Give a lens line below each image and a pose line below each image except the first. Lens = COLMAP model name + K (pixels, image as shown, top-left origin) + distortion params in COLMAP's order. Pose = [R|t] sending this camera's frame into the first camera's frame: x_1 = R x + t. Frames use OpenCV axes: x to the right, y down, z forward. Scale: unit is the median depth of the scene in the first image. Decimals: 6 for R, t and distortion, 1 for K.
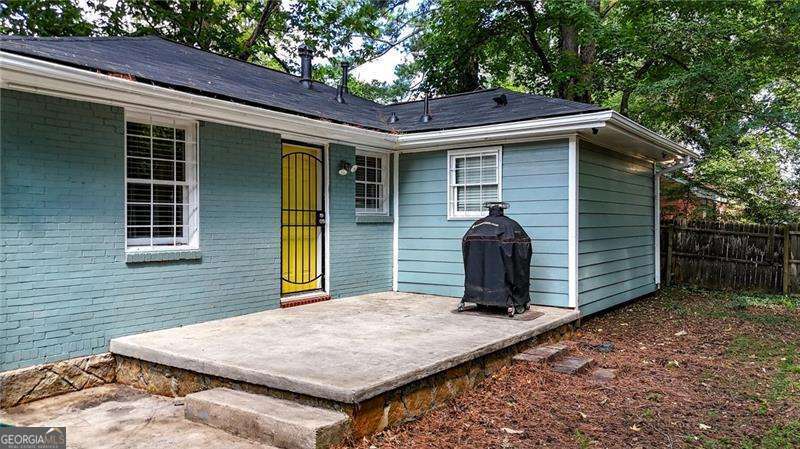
lens RADIAL K [[573.5, 0, 400.0], [0, 573.5, 224.5], [0, 0, 1]] dist [0.004203, 0.000354]
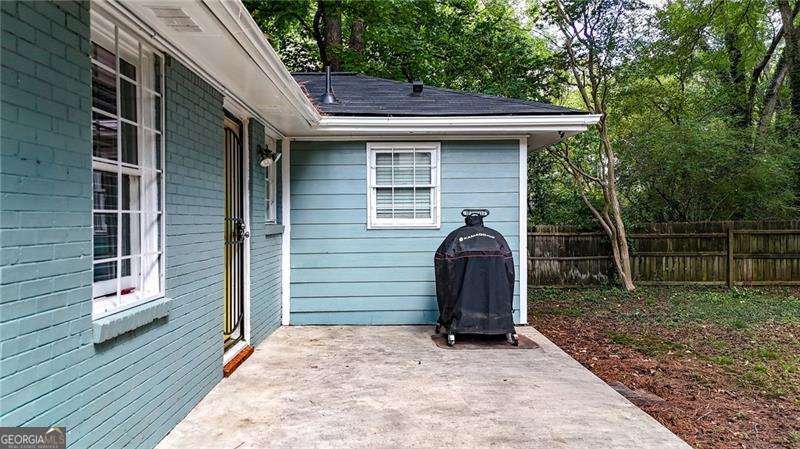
lens RADIAL K [[573.5, 0, 400.0], [0, 573.5, 224.5], [0, 0, 1]] dist [0.004203, 0.000354]
pose [[0.795720, -0.007884, 0.605614, -0.386215], [0.006195, 0.999969, 0.004879, -0.019364], [-0.605633, -0.000131, 0.795744, 0.359550]]
